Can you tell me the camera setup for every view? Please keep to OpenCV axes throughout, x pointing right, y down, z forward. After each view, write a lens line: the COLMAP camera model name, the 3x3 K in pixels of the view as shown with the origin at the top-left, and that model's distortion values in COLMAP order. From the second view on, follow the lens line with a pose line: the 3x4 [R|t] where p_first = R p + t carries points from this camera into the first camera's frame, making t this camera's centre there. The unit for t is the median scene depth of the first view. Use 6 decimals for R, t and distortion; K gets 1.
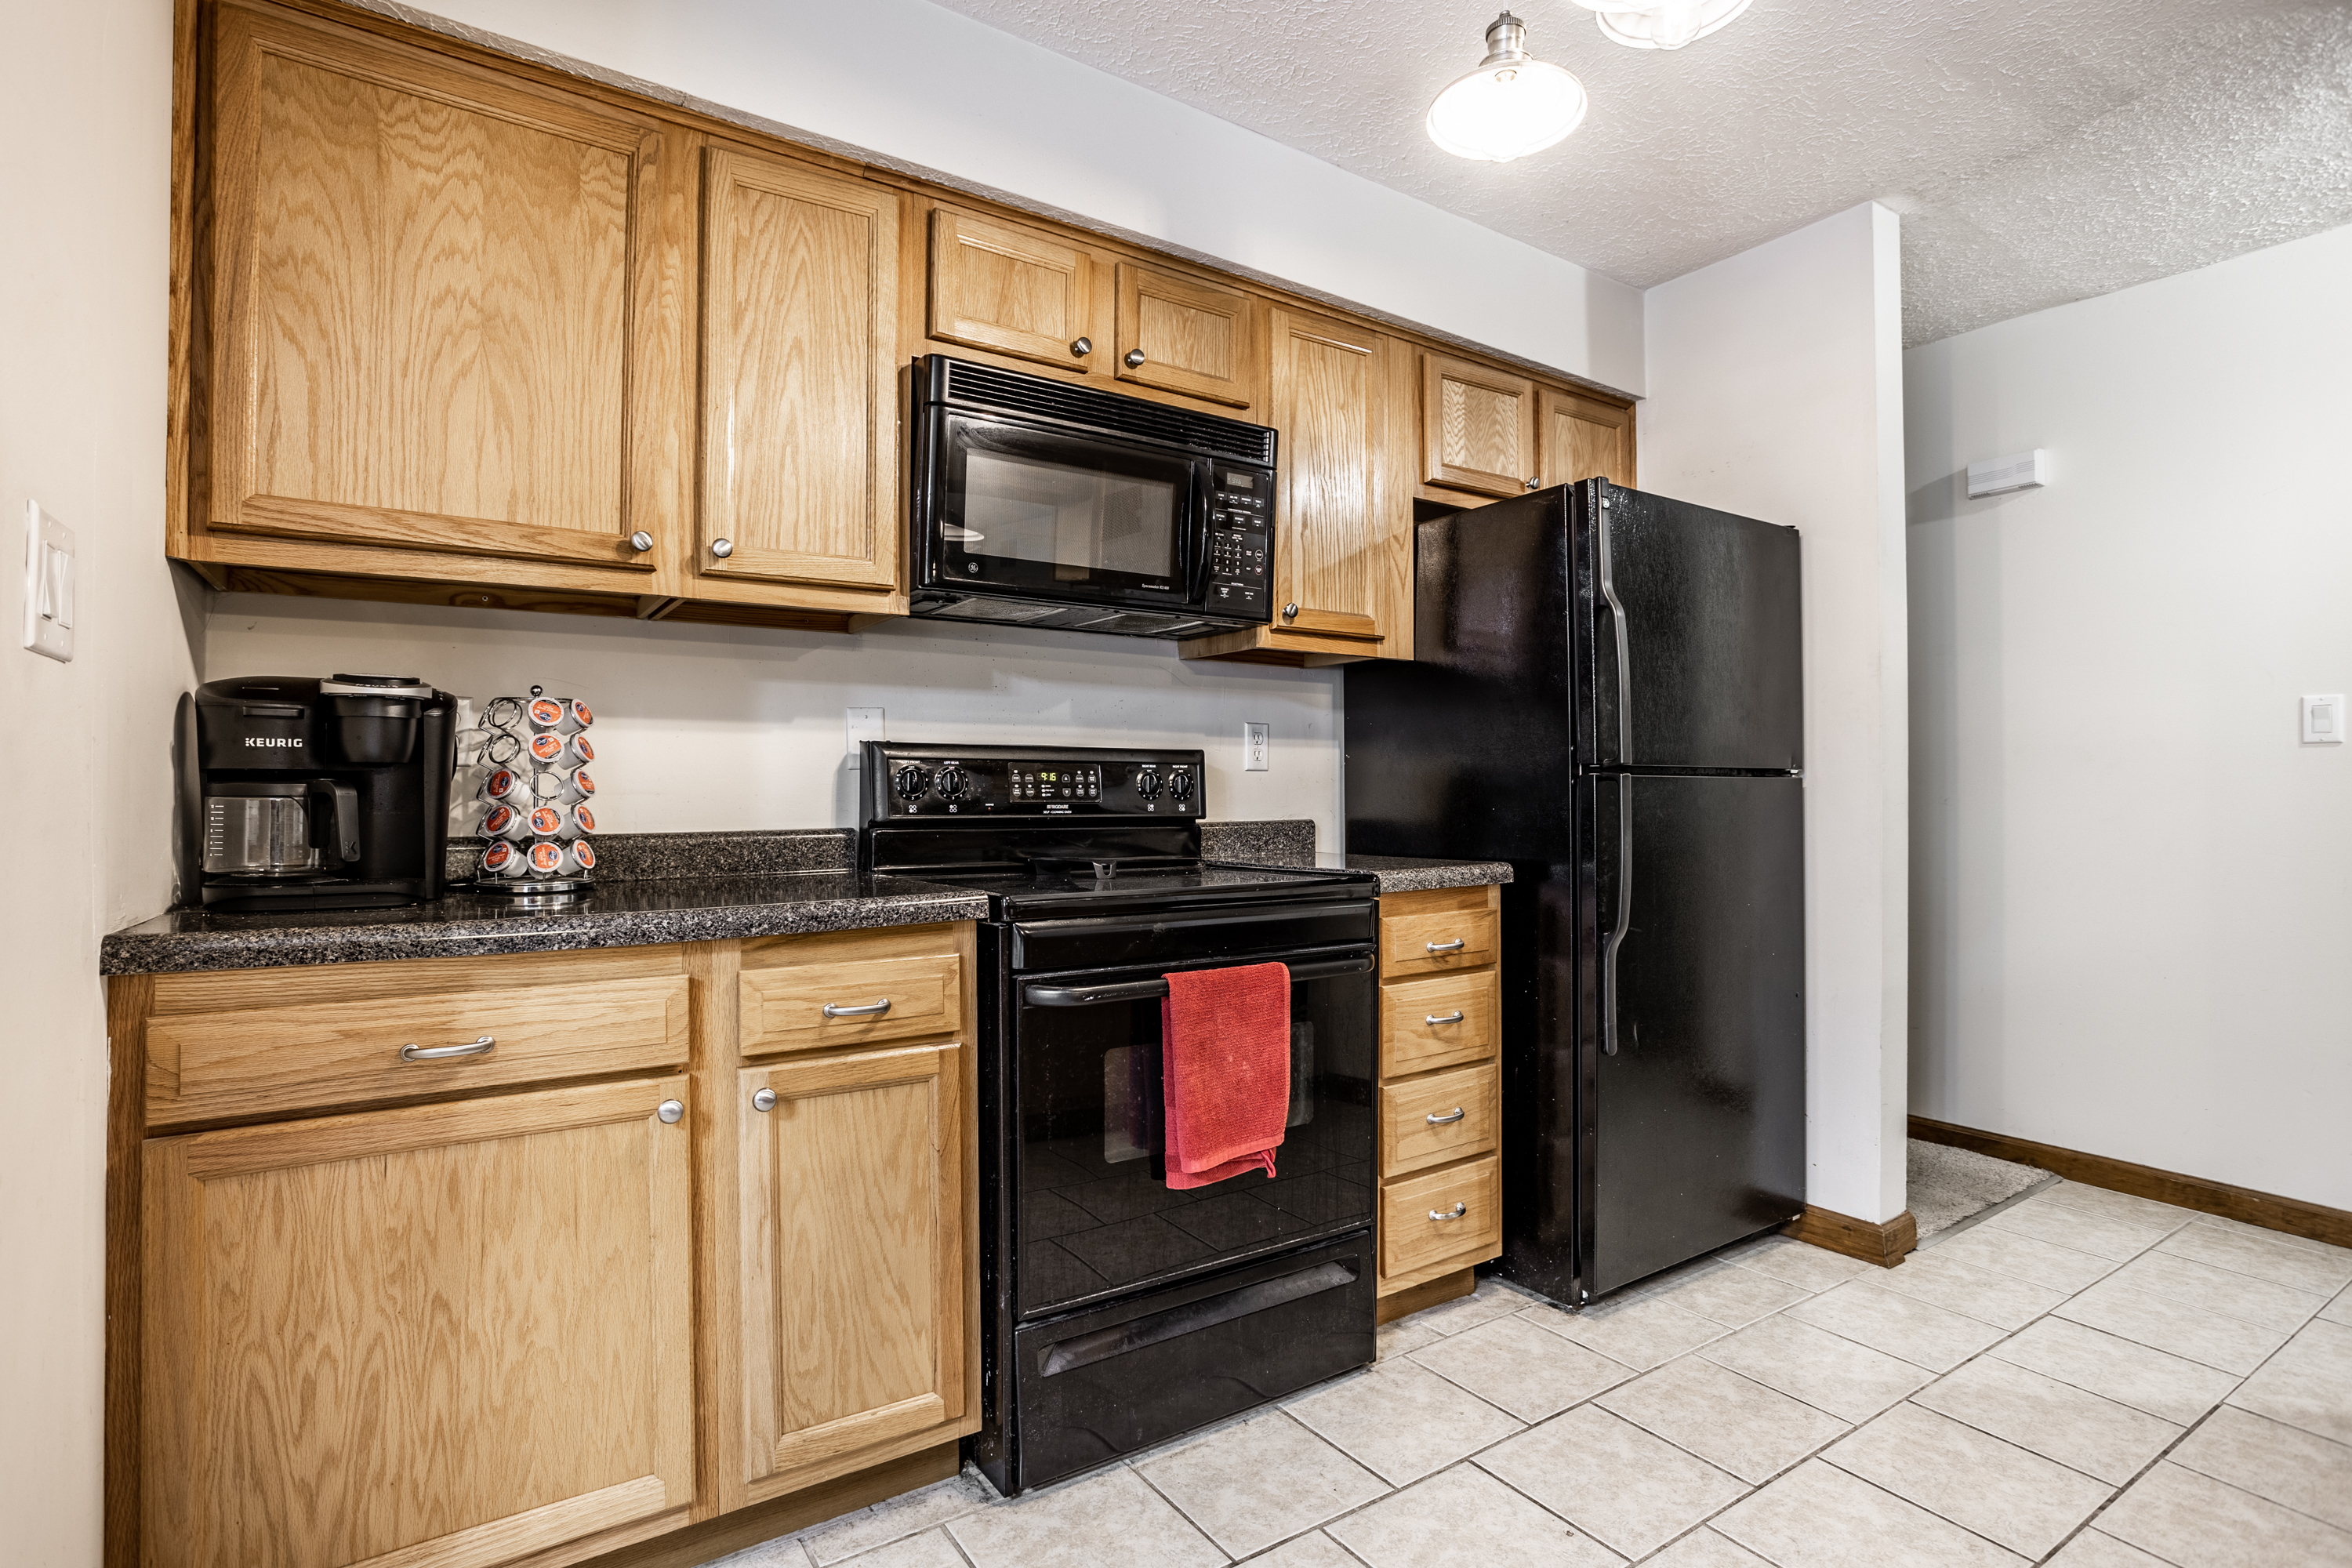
lens RADIAL K [[1143.3, 0, 1161.1], [0, 1143.3, 779.9], [0, 0, 1]] dist [-0.052364, 0.025436]
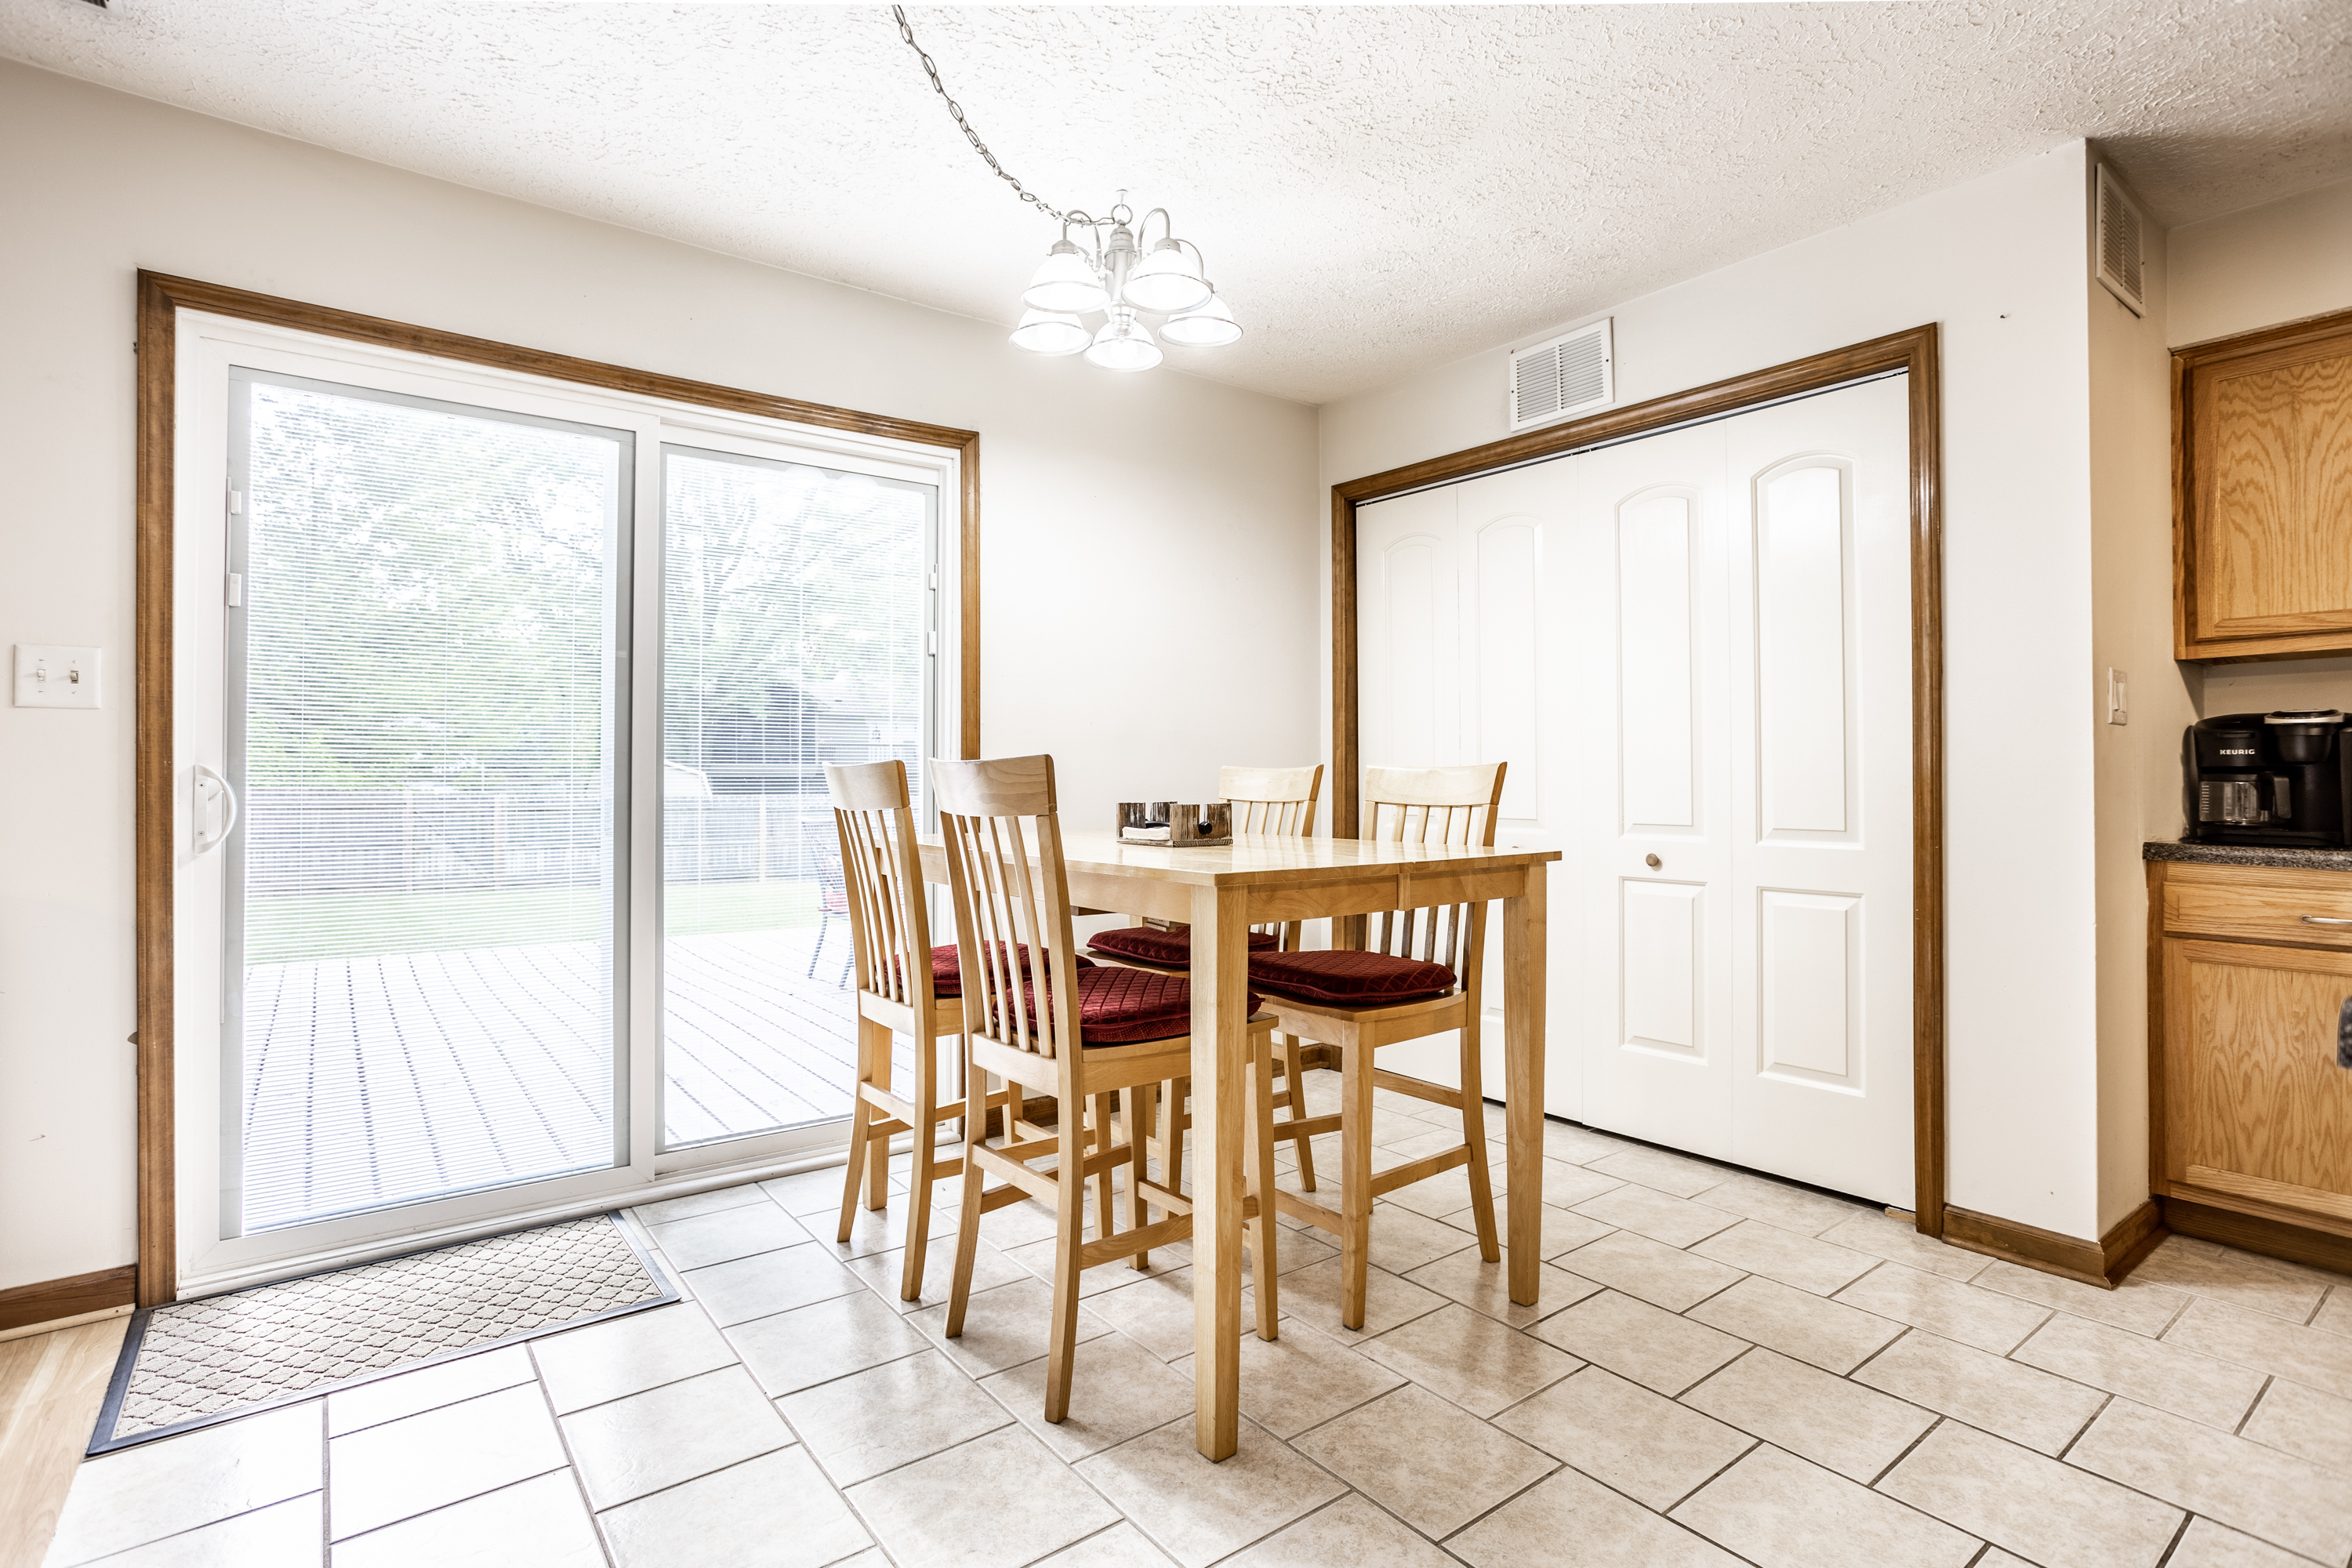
lens RADIAL K [[1132.0, 0, 1173.4], [0, 1132.0, 760.6], [0, 0, 1]] dist [-0.050660, 0.024460]
pose [[0.065999, -0.015769, -0.997695, 0.849429], [0.007643, 0.999854, -0.015297, -0.004486], [0.997790, -0.006616, 0.066110, -0.816669]]
